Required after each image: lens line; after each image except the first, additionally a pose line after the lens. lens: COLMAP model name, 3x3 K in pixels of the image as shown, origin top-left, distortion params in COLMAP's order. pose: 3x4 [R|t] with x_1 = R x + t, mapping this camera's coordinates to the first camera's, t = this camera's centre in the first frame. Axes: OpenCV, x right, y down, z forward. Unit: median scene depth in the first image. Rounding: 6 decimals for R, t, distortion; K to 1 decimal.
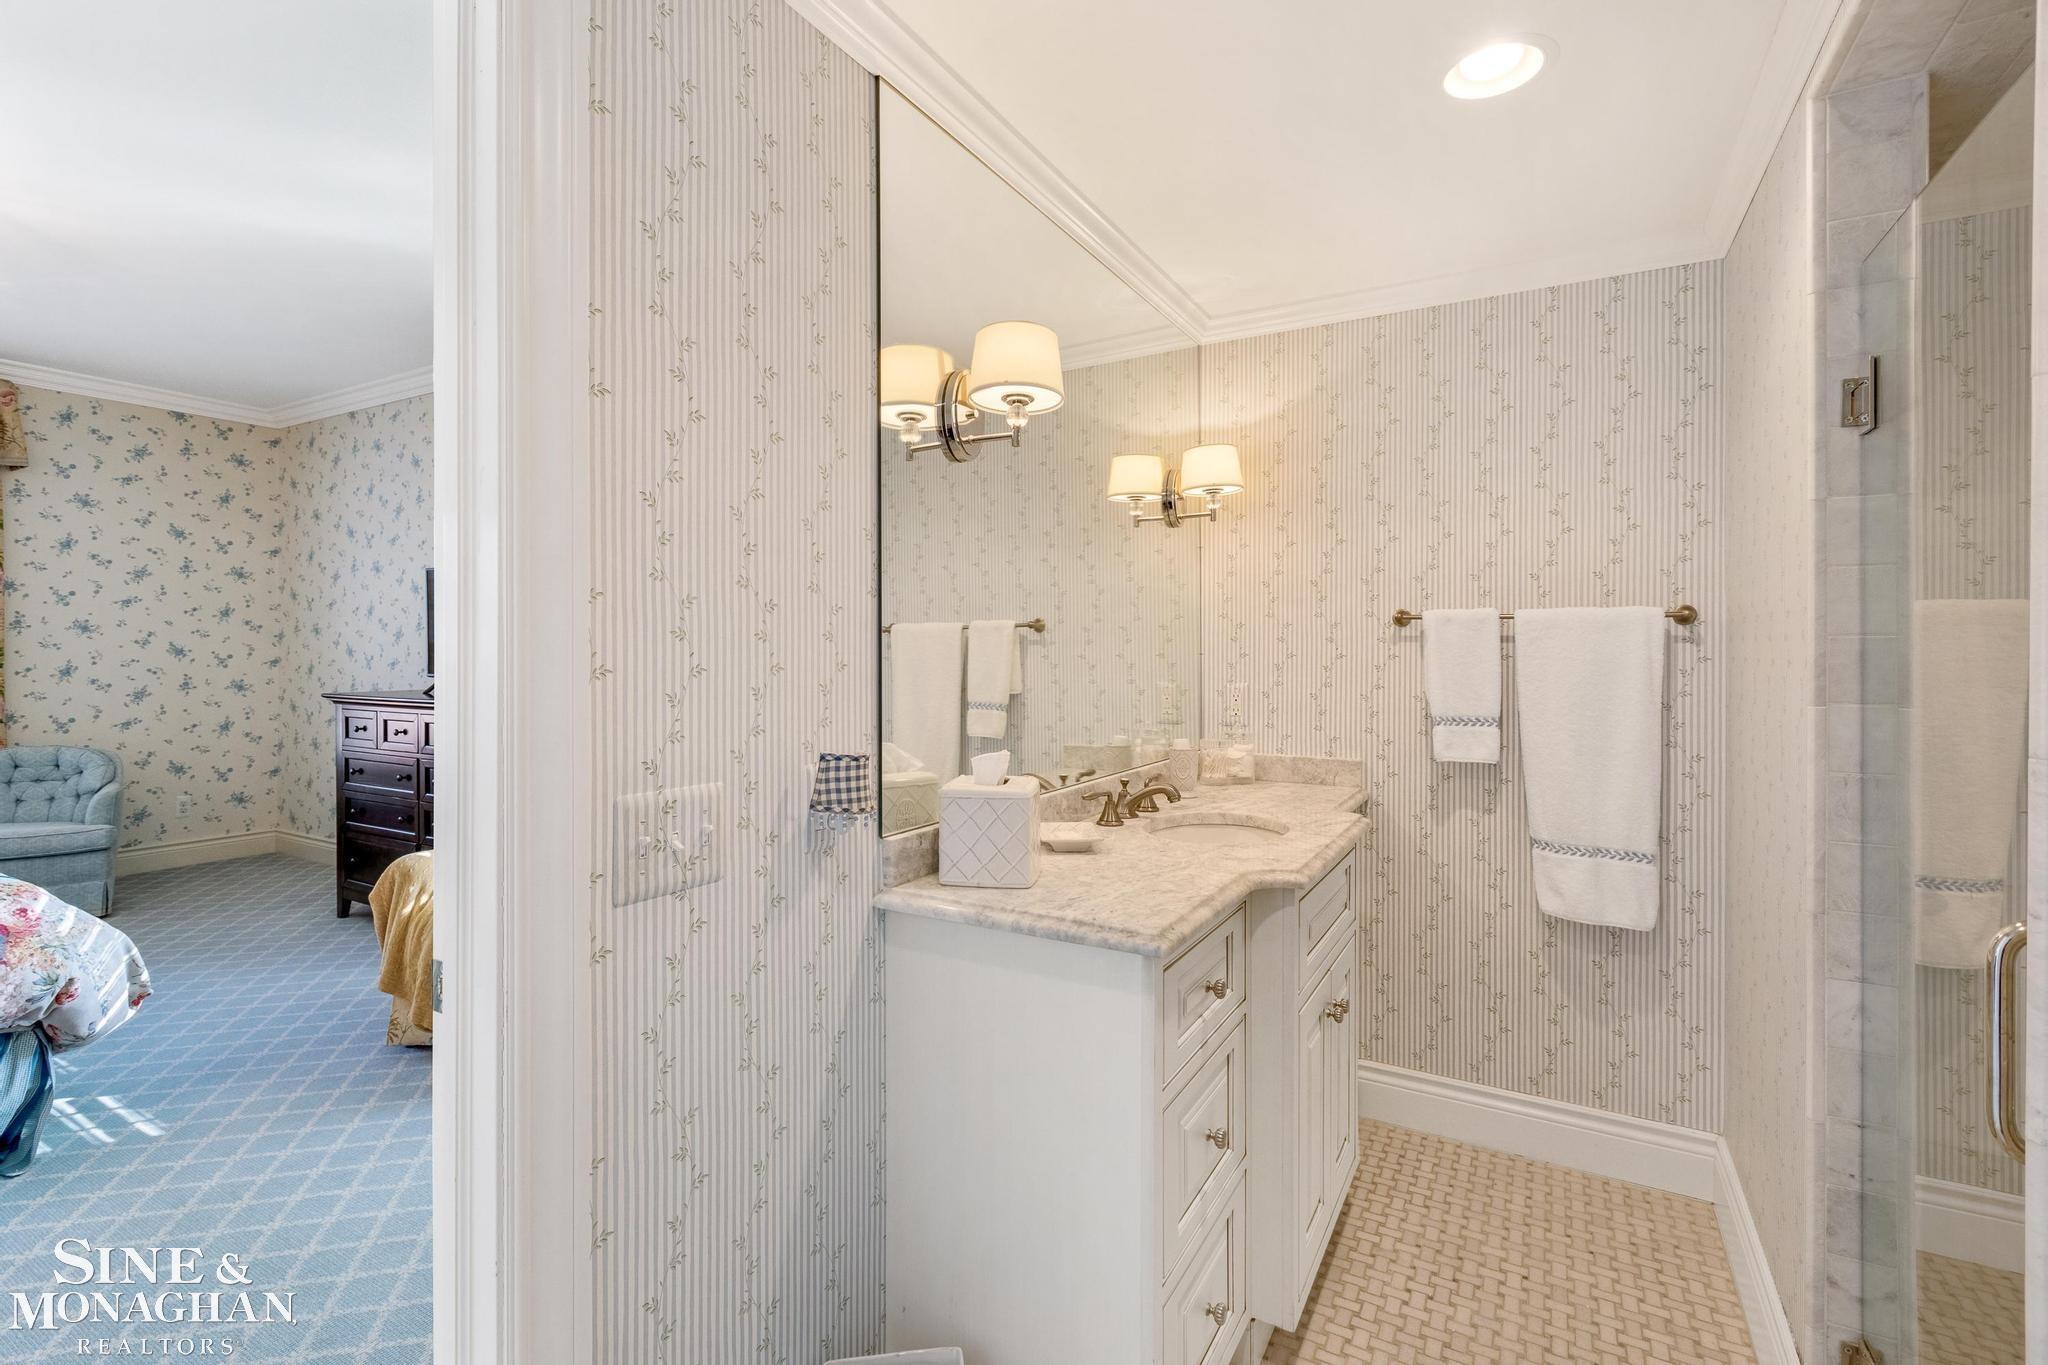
lens RADIAL K [[924.9, 0, 1011.0], [0, 924.9, 646.1], [0, 0, 1]] dist [-0.002442, -0.000882]
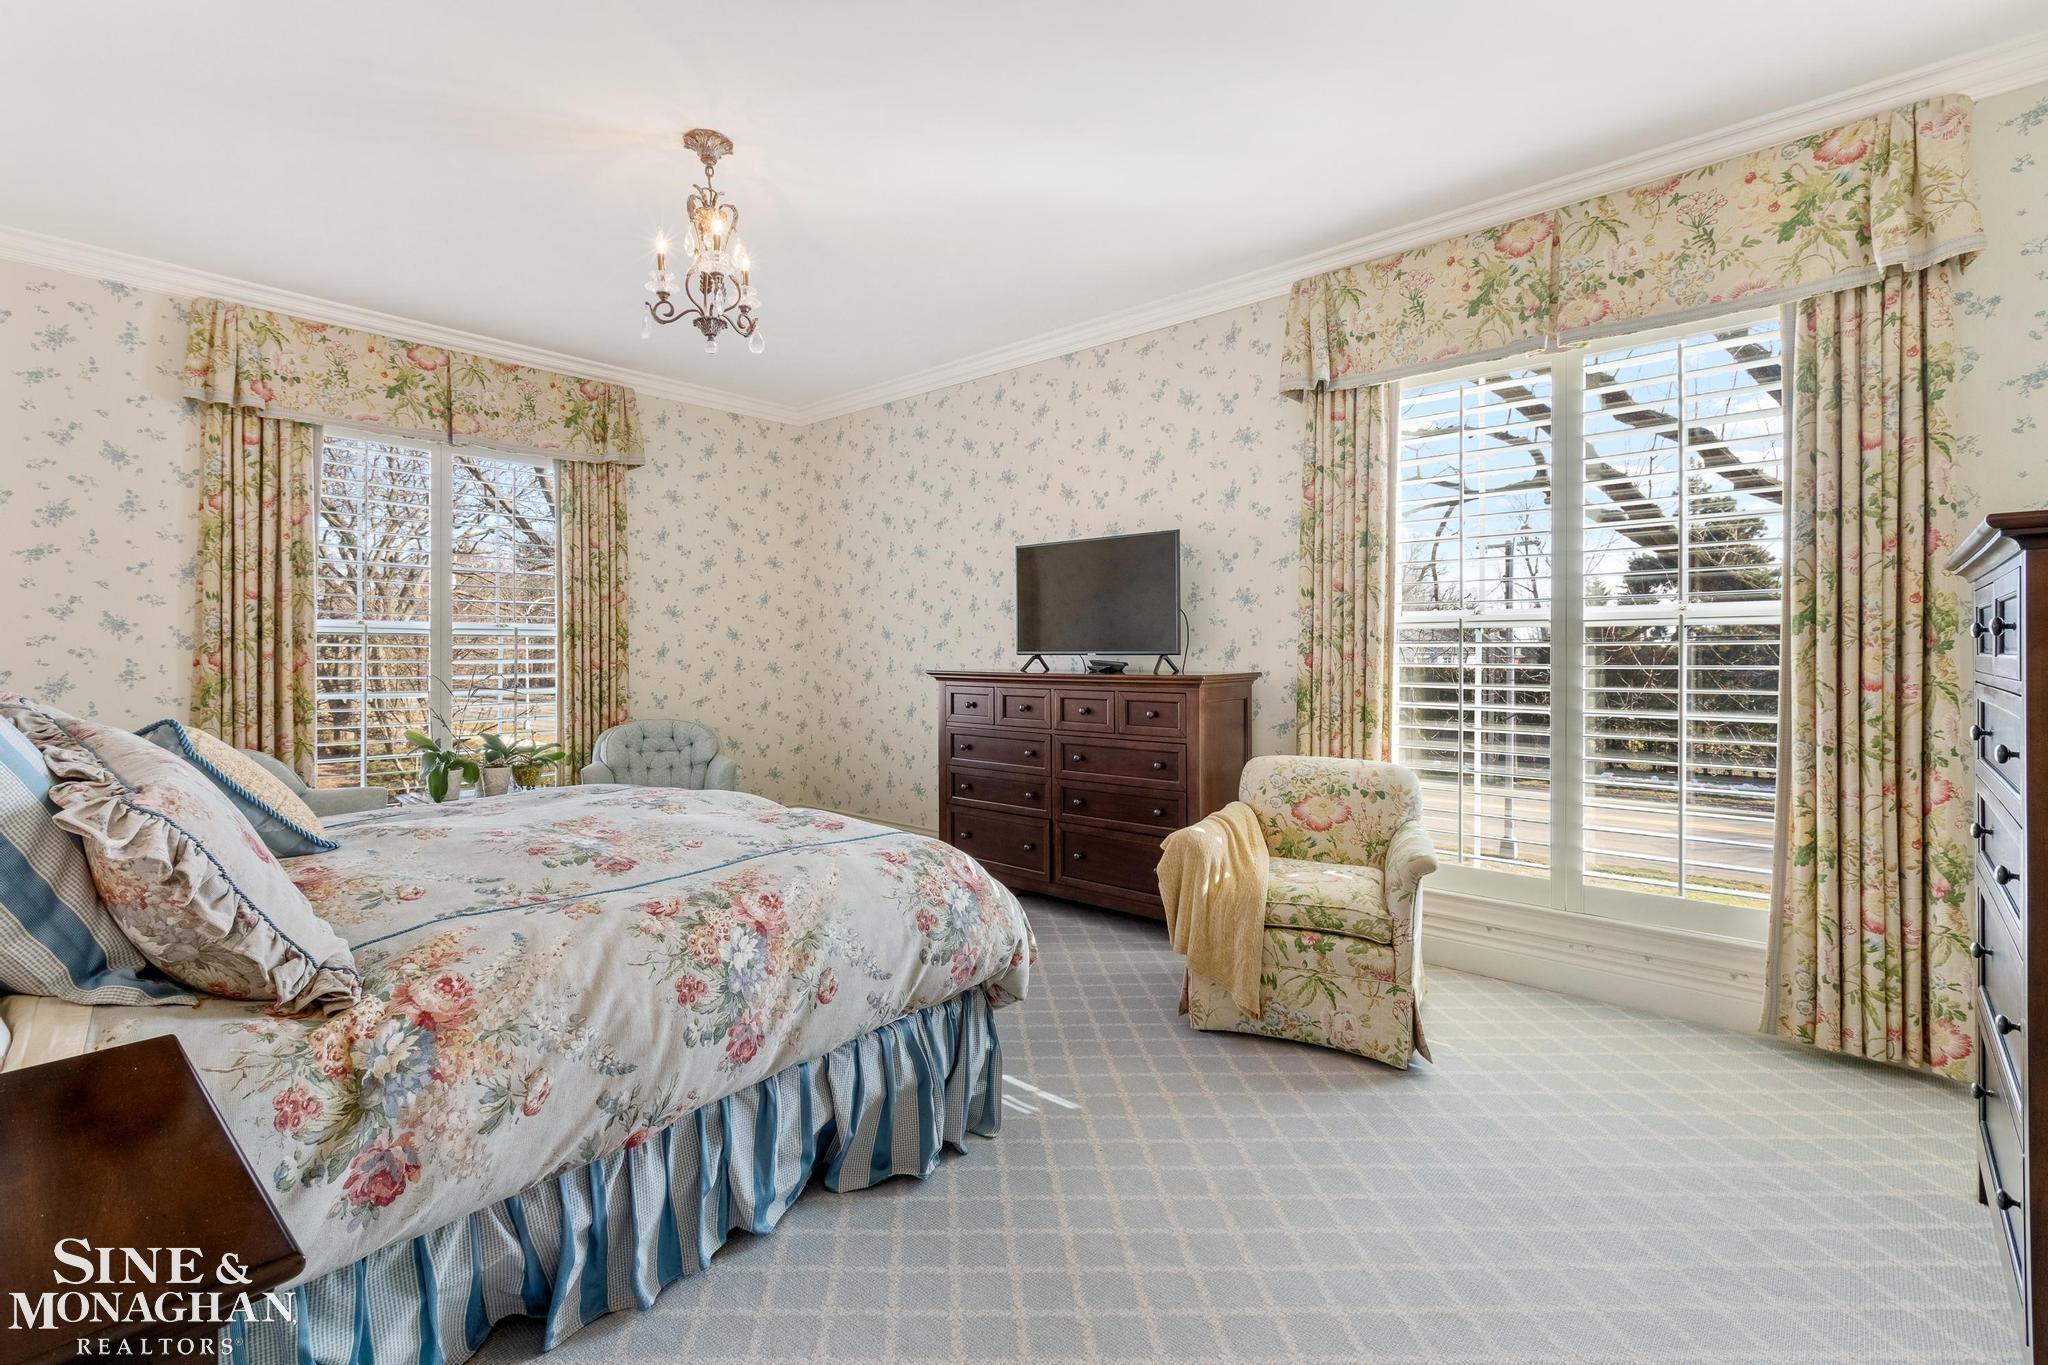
lens RADIAL K [[924.9, 0, 1011.0], [0, 924.9, 646.1], [0, 0, 1]] dist [-0.002442, -0.000882]
pose [[0.975864, -0.003394, -0.218351, -0.370937], [0.002904, 0.999992, -0.002566, 0.023437], [0.218358, 0.001870, 0.975867, 0.017495]]
